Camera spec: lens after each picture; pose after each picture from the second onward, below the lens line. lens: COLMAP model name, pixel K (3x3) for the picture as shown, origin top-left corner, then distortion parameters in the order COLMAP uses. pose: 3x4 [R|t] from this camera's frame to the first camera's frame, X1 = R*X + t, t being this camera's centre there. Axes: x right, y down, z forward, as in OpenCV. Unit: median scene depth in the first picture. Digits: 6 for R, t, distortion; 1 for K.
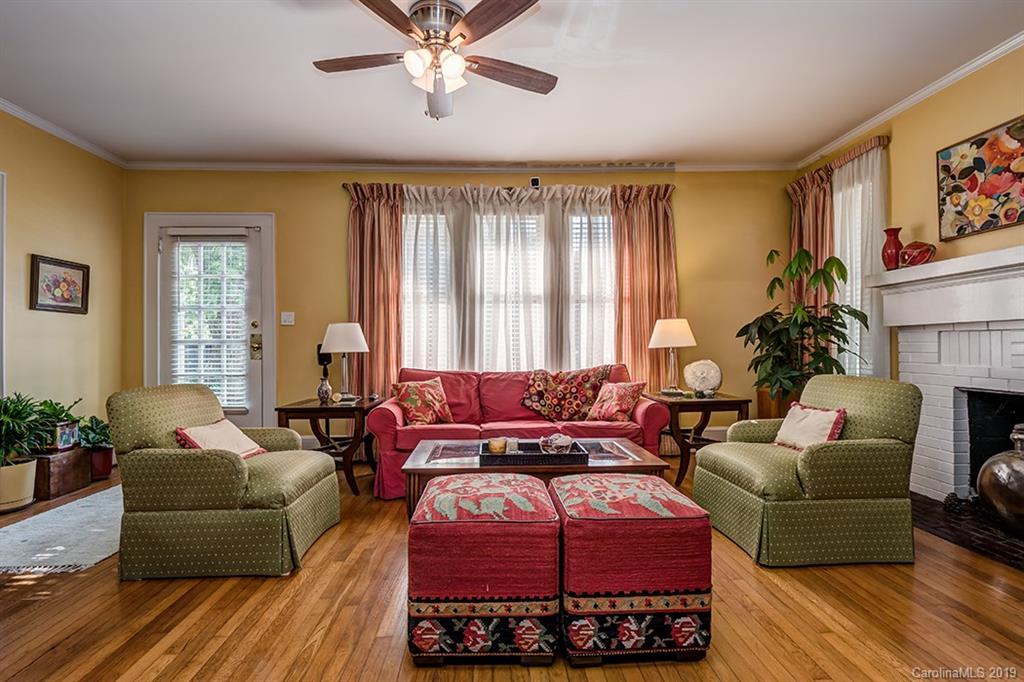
lens RADIAL K [[499.7, 0, 516.1], [0, 499.7, 345.1], [0, 0, 1]] dist [-0.015901, -0.003134]
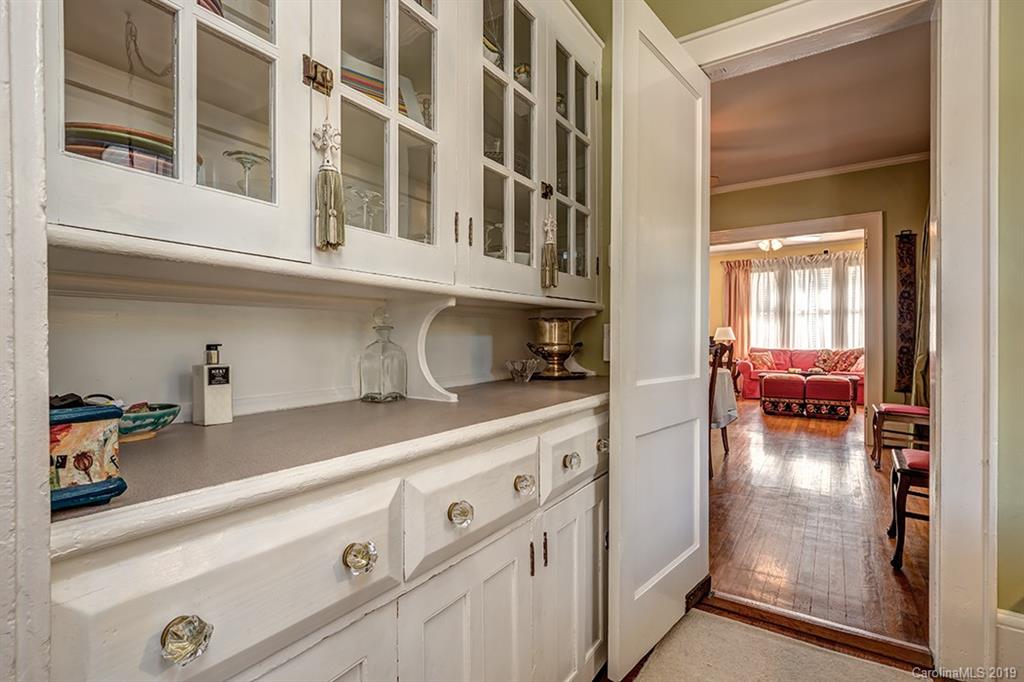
lens RADIAL K [[499.7, 0, 494.9], [0, 499.7, 343.4], [0, 0, 1]] dist [-0.015901, -0.003134]
pose [[0.795500, 0.009675, -0.605876, 0.206999], [0.003555, 0.999781, 0.020634, -0.020099], [0.605943, -0.018568, 0.795292, -1.469753]]
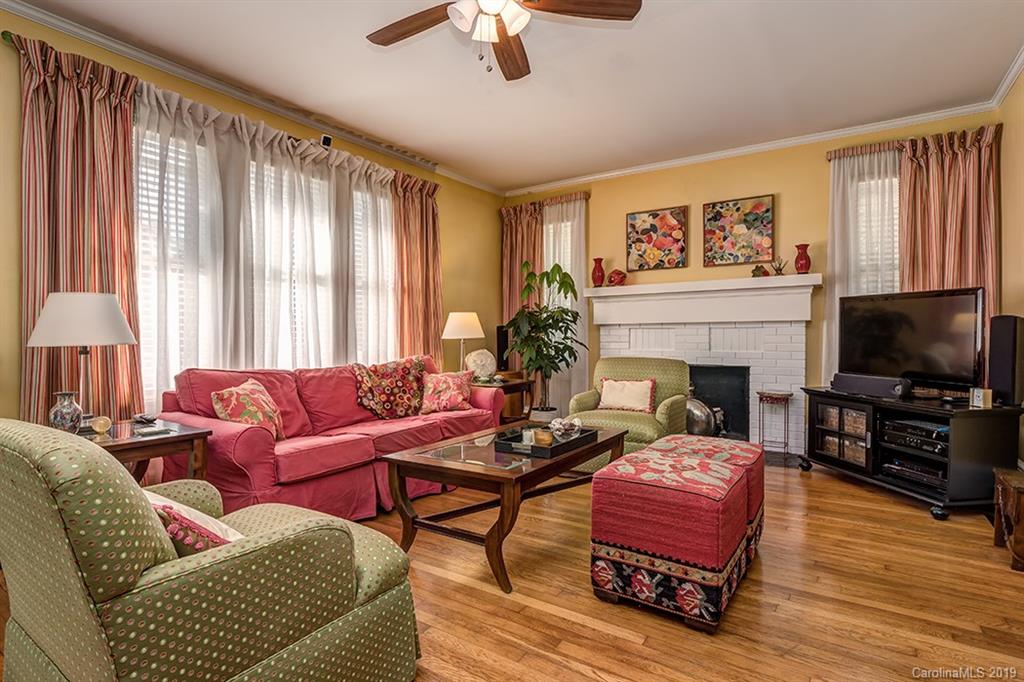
lens RADIAL K [[499.7, 0, 513.1], [0, 499.7, 342.0], [0, 0, 1]] dist [-0.015901, -0.003134]
pose [[0.588375, -0.002432, 0.808585, -0.513759], [-0.003566, 0.999978, 0.005603, 0.006073], [-0.808580, -0.006180, 0.588353, 0.283027]]
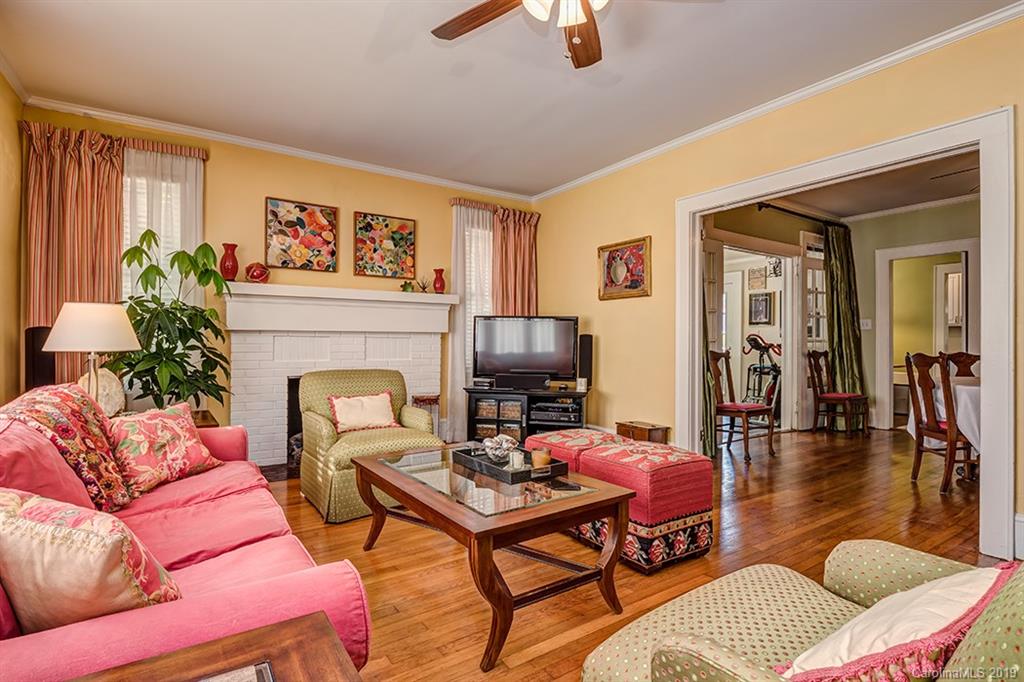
lens RADIAL K [[499.7, 0, 514.4], [0, 499.7, 344.0], [0, 0, 1]] dist [-0.015901, -0.003134]
pose [[-0.523977, 0.002948, 0.851728, -0.477994], [-0.002735, 0.999983, -0.005144, -0.000870], [-0.851728, -0.005025, -0.523960, 0.900054]]
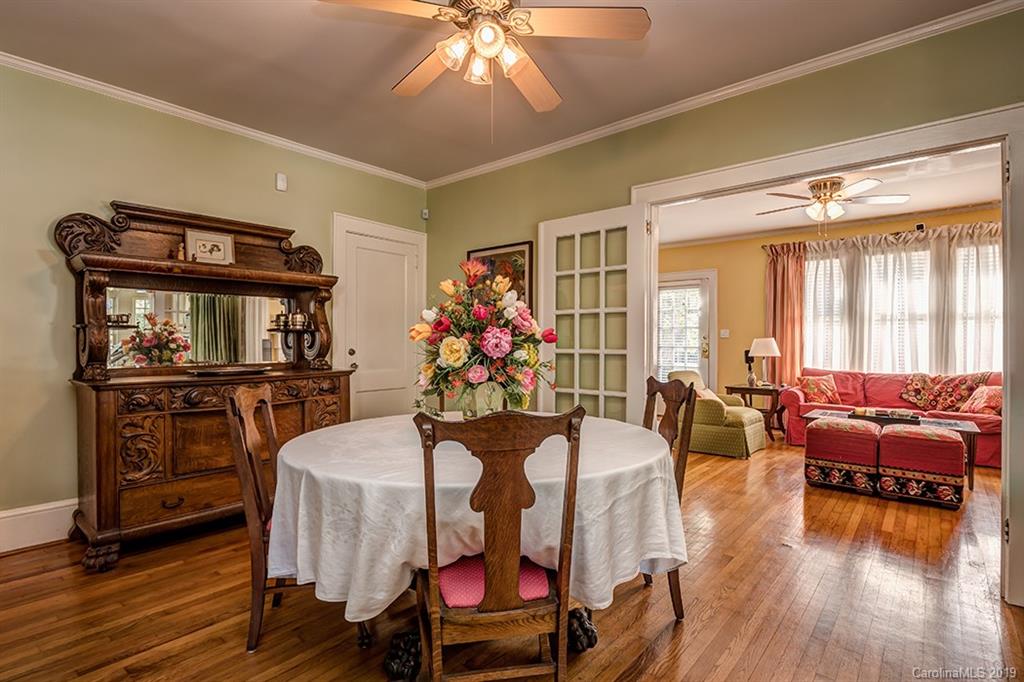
lens RADIAL K [[499.7, 0, 513.7], [0, 499.7, 342.8], [0, 0, 1]] dist [-0.015901, -0.003134]
pose [[0.727848, 0.008656, -0.685684, 0.168414], [-0.006888, 0.999962, 0.005312, -0.031741], [0.685704, 0.000857, 0.727880, -0.724575]]
